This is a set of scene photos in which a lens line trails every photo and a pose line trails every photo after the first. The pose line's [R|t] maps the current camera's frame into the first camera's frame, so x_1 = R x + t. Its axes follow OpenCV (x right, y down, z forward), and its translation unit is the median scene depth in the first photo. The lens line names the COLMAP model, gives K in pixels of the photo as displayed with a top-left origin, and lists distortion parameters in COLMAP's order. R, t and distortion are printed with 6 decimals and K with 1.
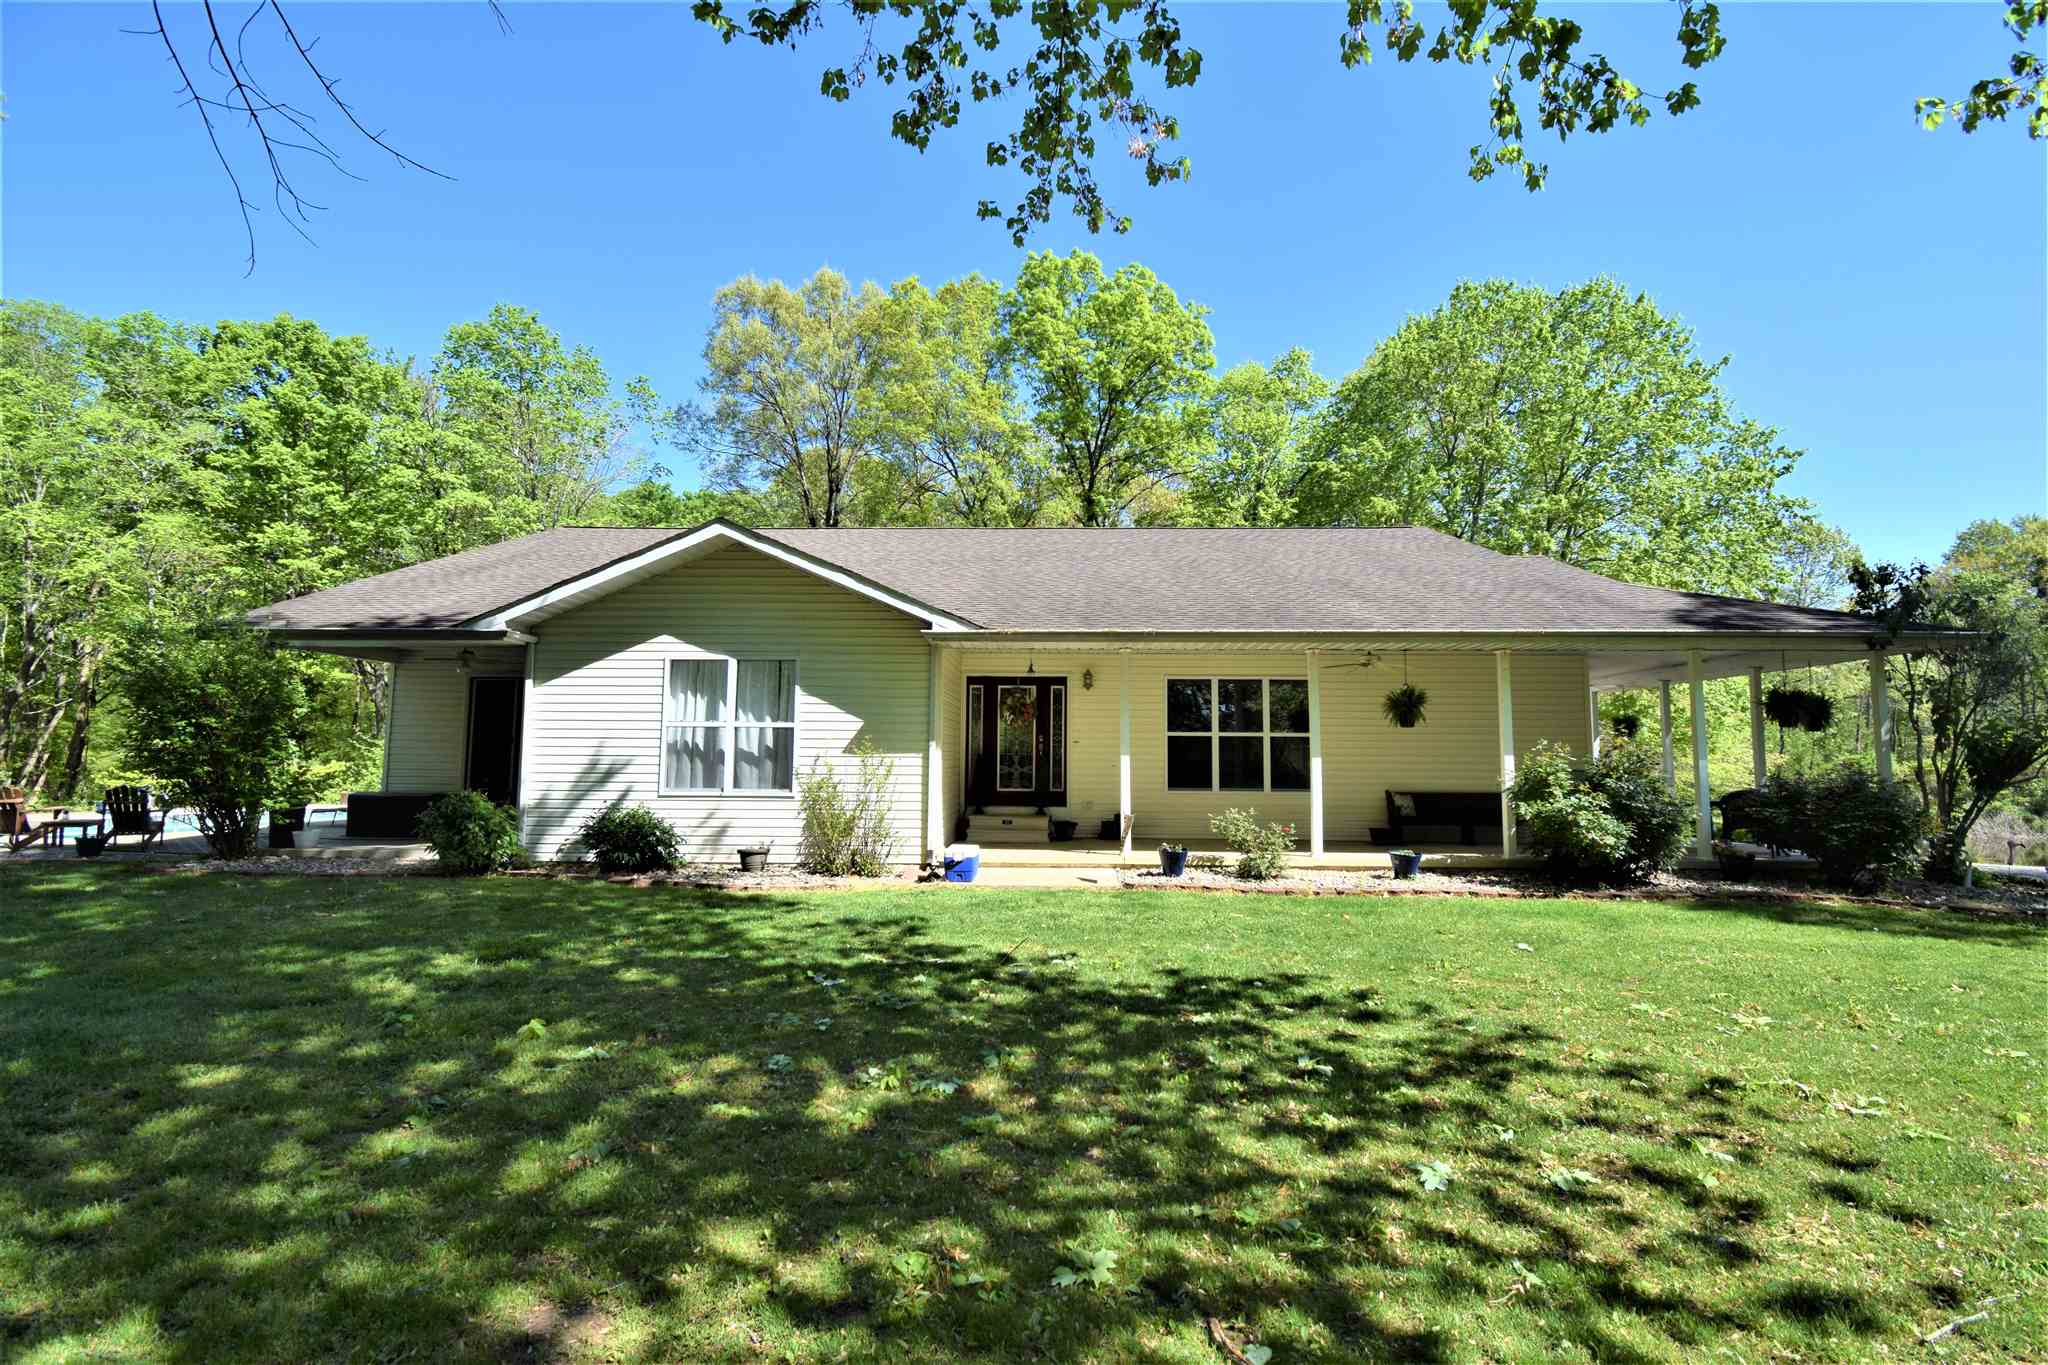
lens RADIAL K [[897.5, 0, 1024.0], [0, 897.5, 682.5], [0, 0, 1]] dist [0.000859, -0.016783]
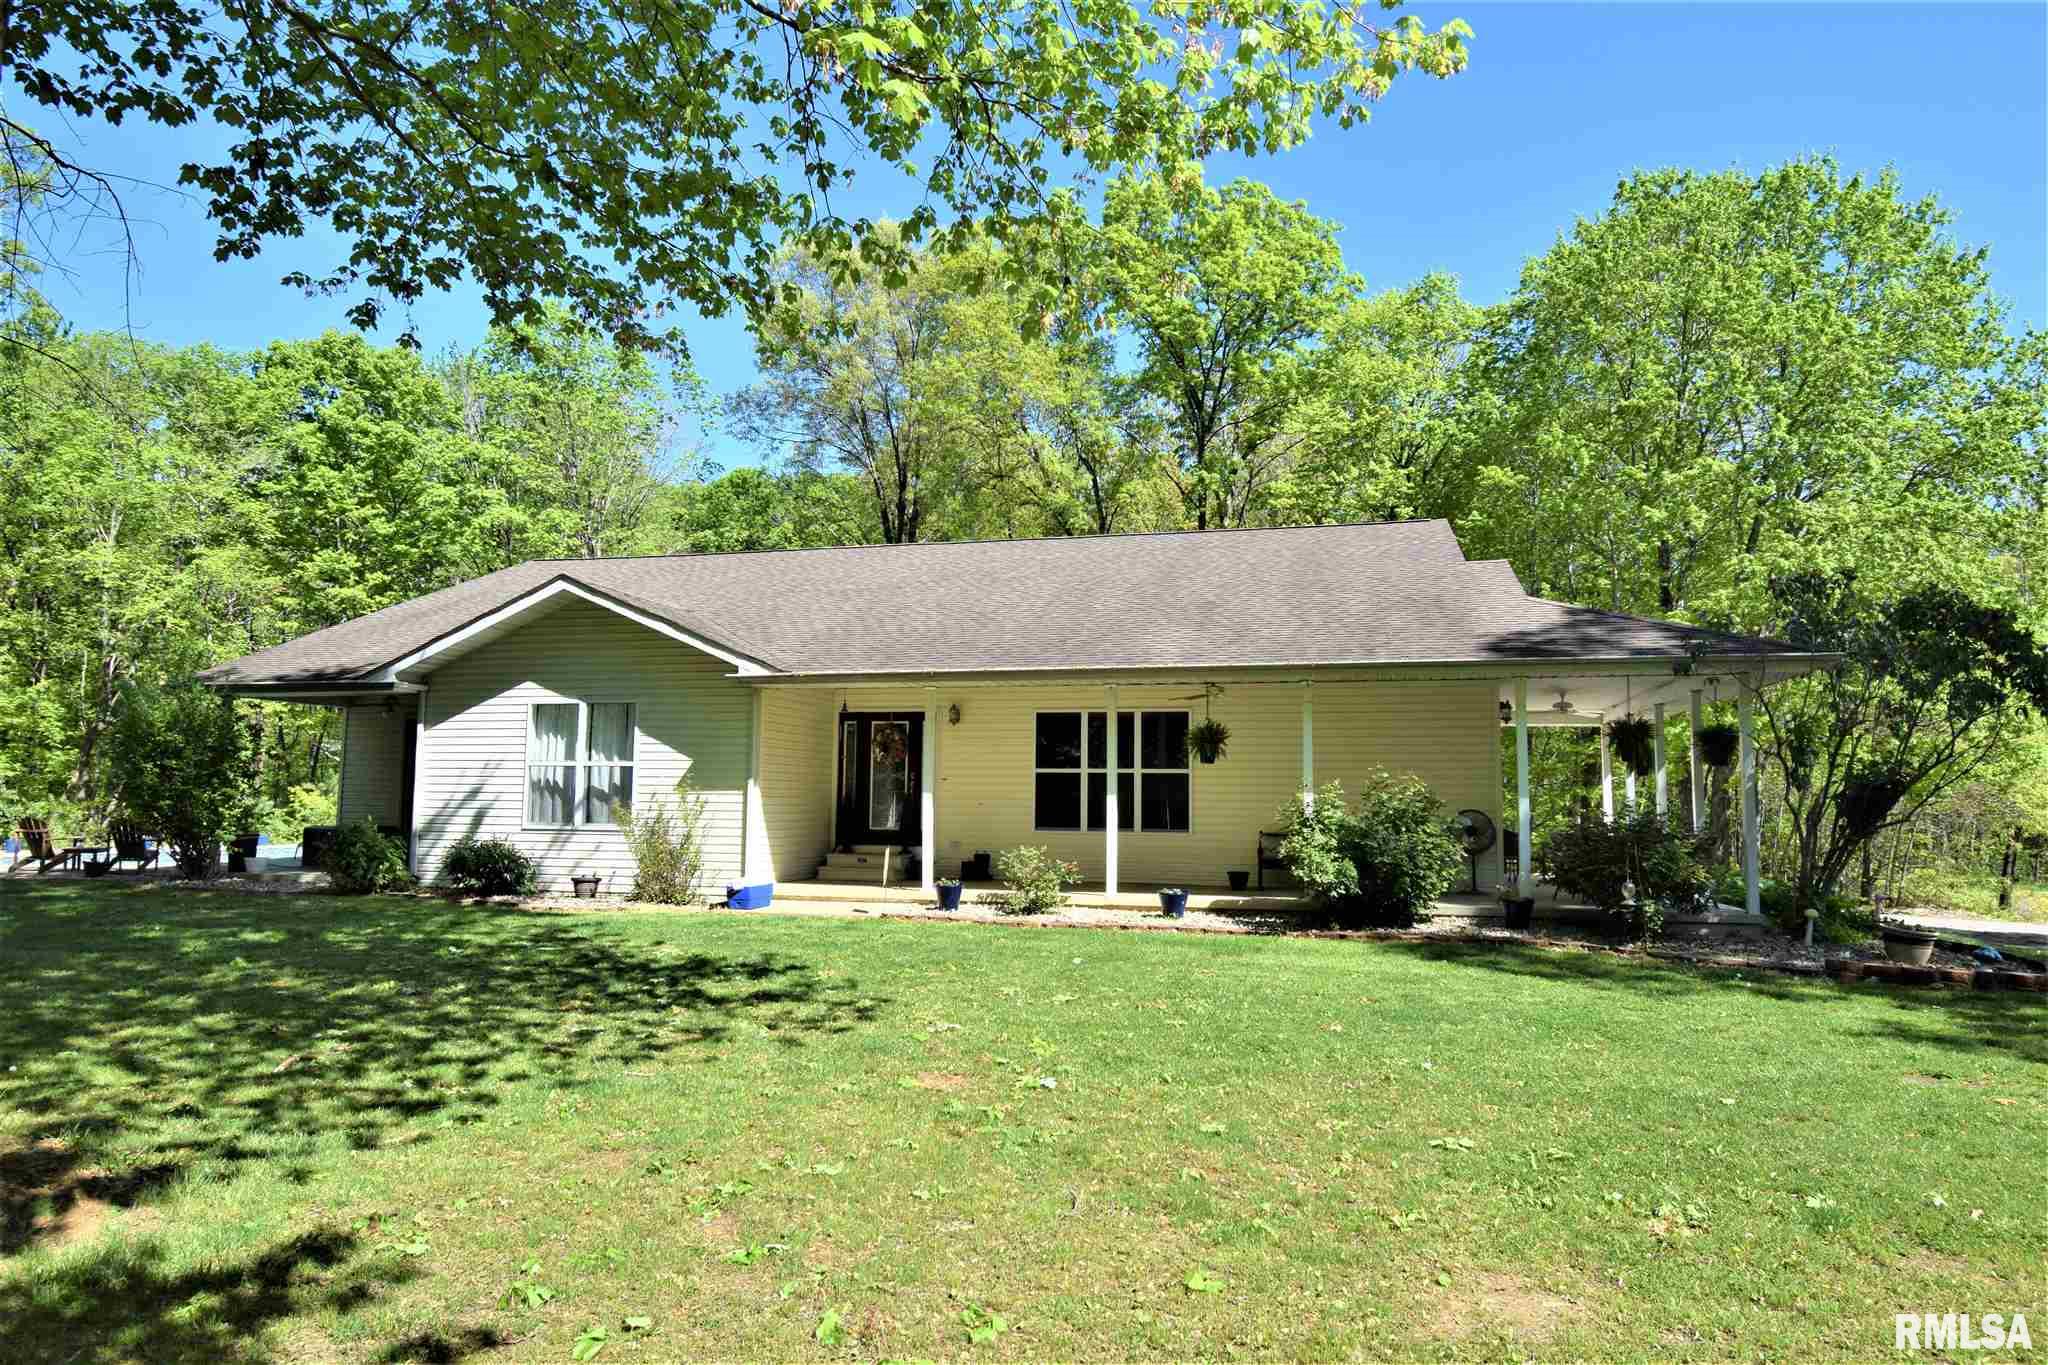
lens RADIAL K [[1216.3, 0, 1024.0], [0, 1216.3, 682.5], [0, 0, 1]] dist [-0.019058, 0.000850]
pose [[0.975864, -0.018895, -0.217559, 0.451161], [0.016585, 0.999785, -0.012437, -0.021007], [0.217747, 0.008528, 0.975968, -0.271585]]
